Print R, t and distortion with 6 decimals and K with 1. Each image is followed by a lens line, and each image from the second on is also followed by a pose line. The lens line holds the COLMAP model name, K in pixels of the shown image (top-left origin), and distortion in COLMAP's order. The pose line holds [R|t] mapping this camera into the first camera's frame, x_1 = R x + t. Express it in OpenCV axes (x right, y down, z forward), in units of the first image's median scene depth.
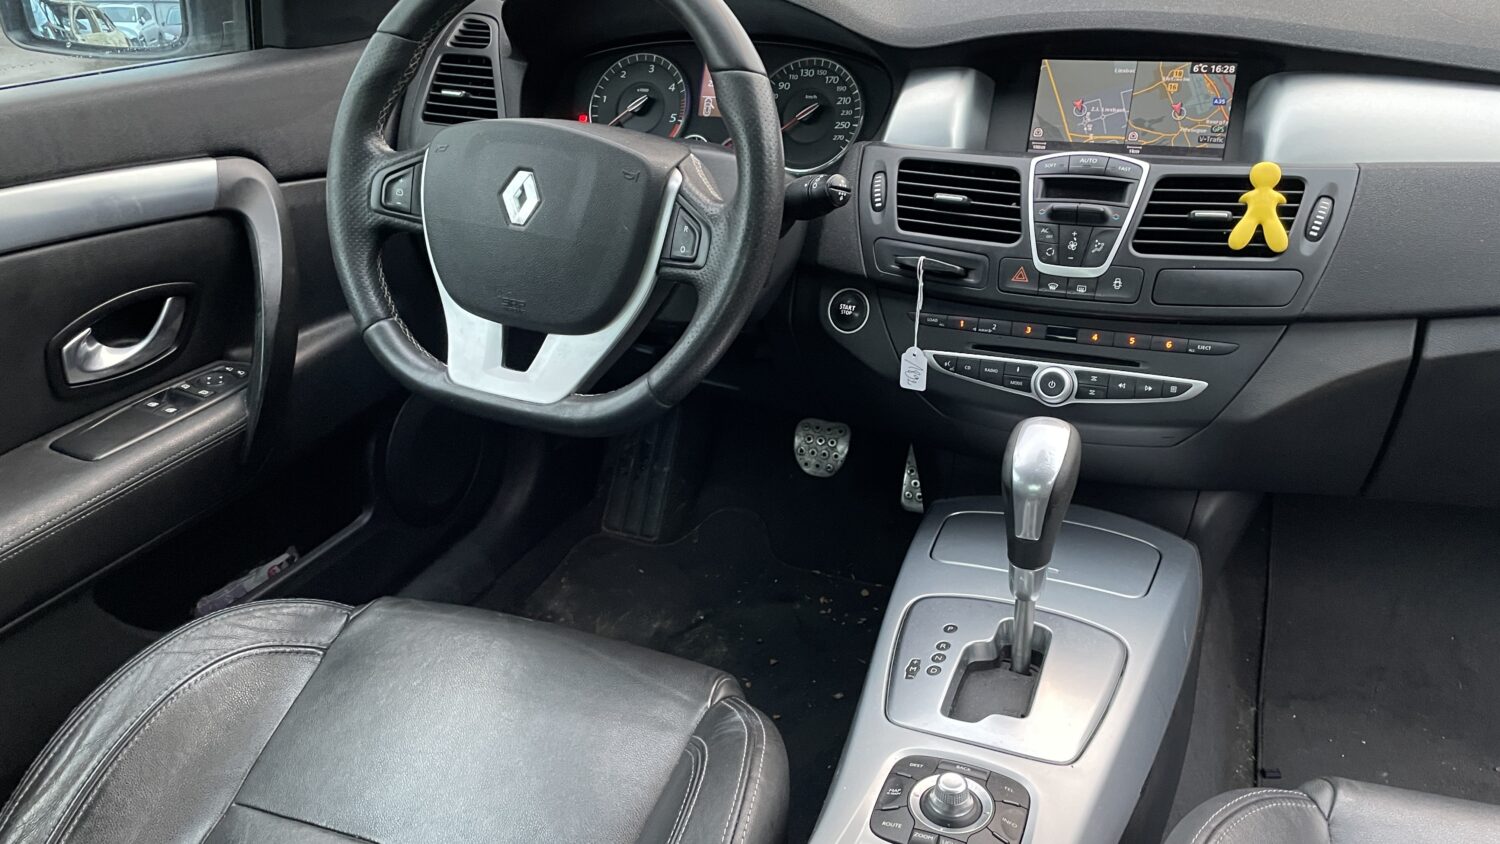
lens RADIAL K [[1103.7, 0, 750.0], [0, 1103.7, 422.0], [0, 0, 1]] dist [0.065172, 0.000707]
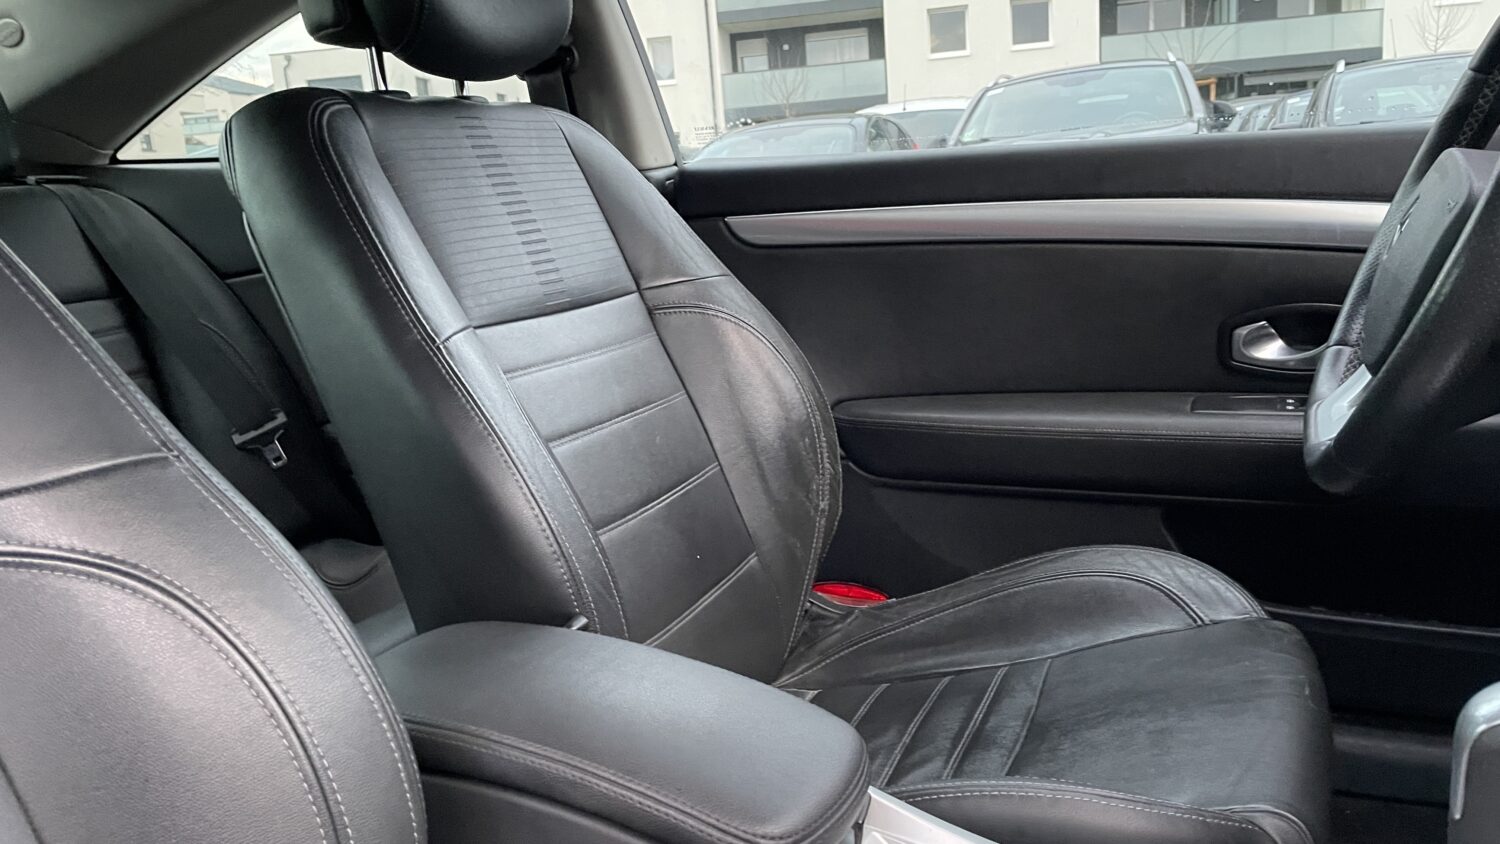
lens RADIAL K [[1136.2, 0, 750.0], [0, 1136.2, 422.0], [0, 0, 1]] dist [0.070723, -0.088344]
pose [[-0.042752, 0.232353, -0.971692, 0.722181], [-0.372616, 0.898699, 0.231293, -0.071655], [0.927000, 0.371956, 0.048157, 0.501914]]
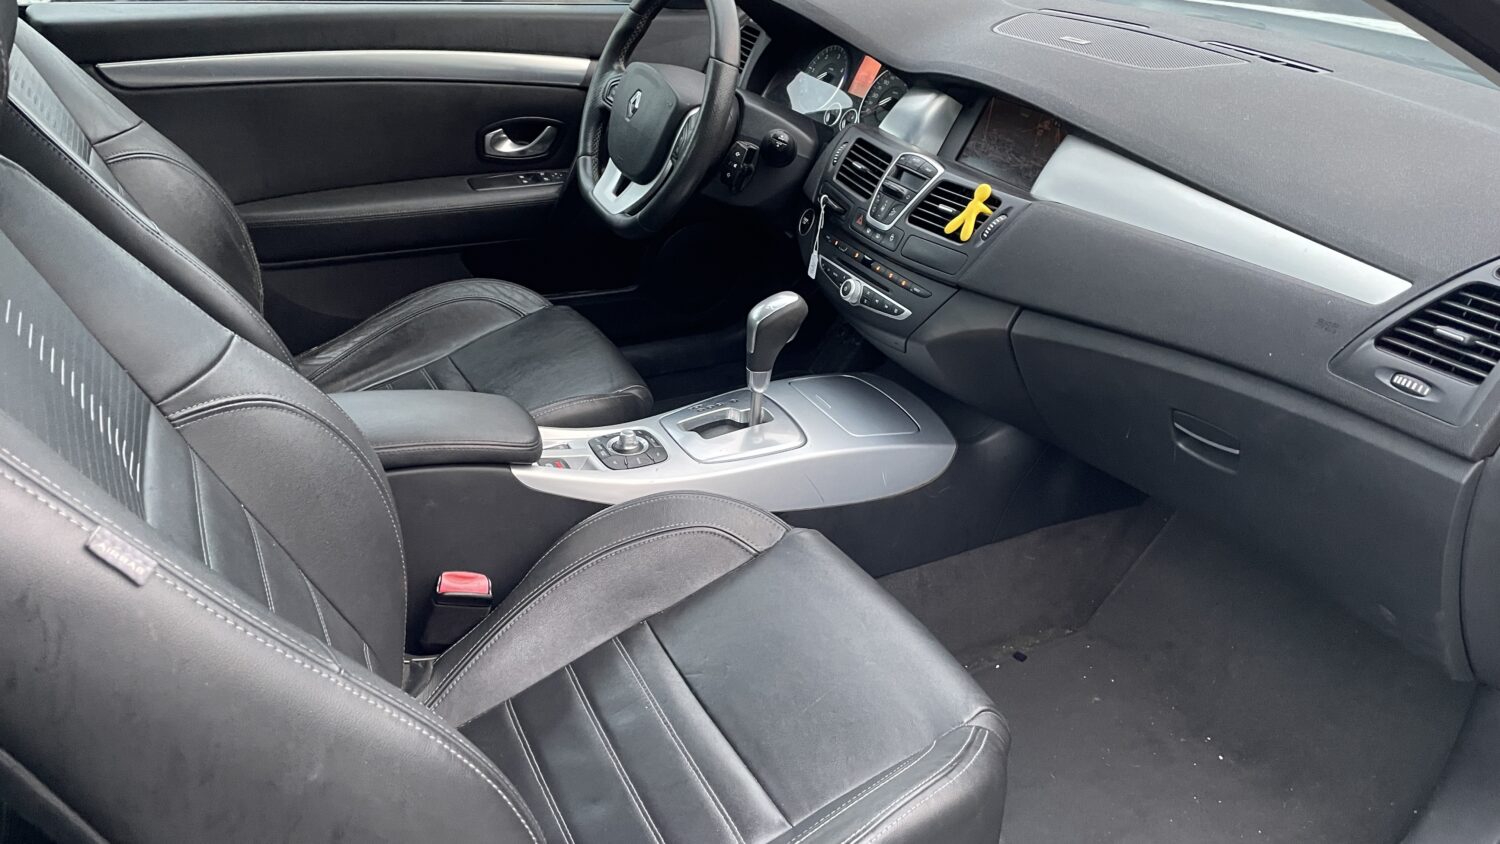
lens RADIAL K [[1136.2, 0, 750.0], [0, 1136.2, 422.0], [0, 0, 1]] dist [0.070723, -0.088344]
pose [[0.752487, 0.359426, -0.551884, 1.146688], [-0.345045, 0.928899, 0.134501, -0.028143], [0.560988, 0.089215, 0.823003, -0.415887]]
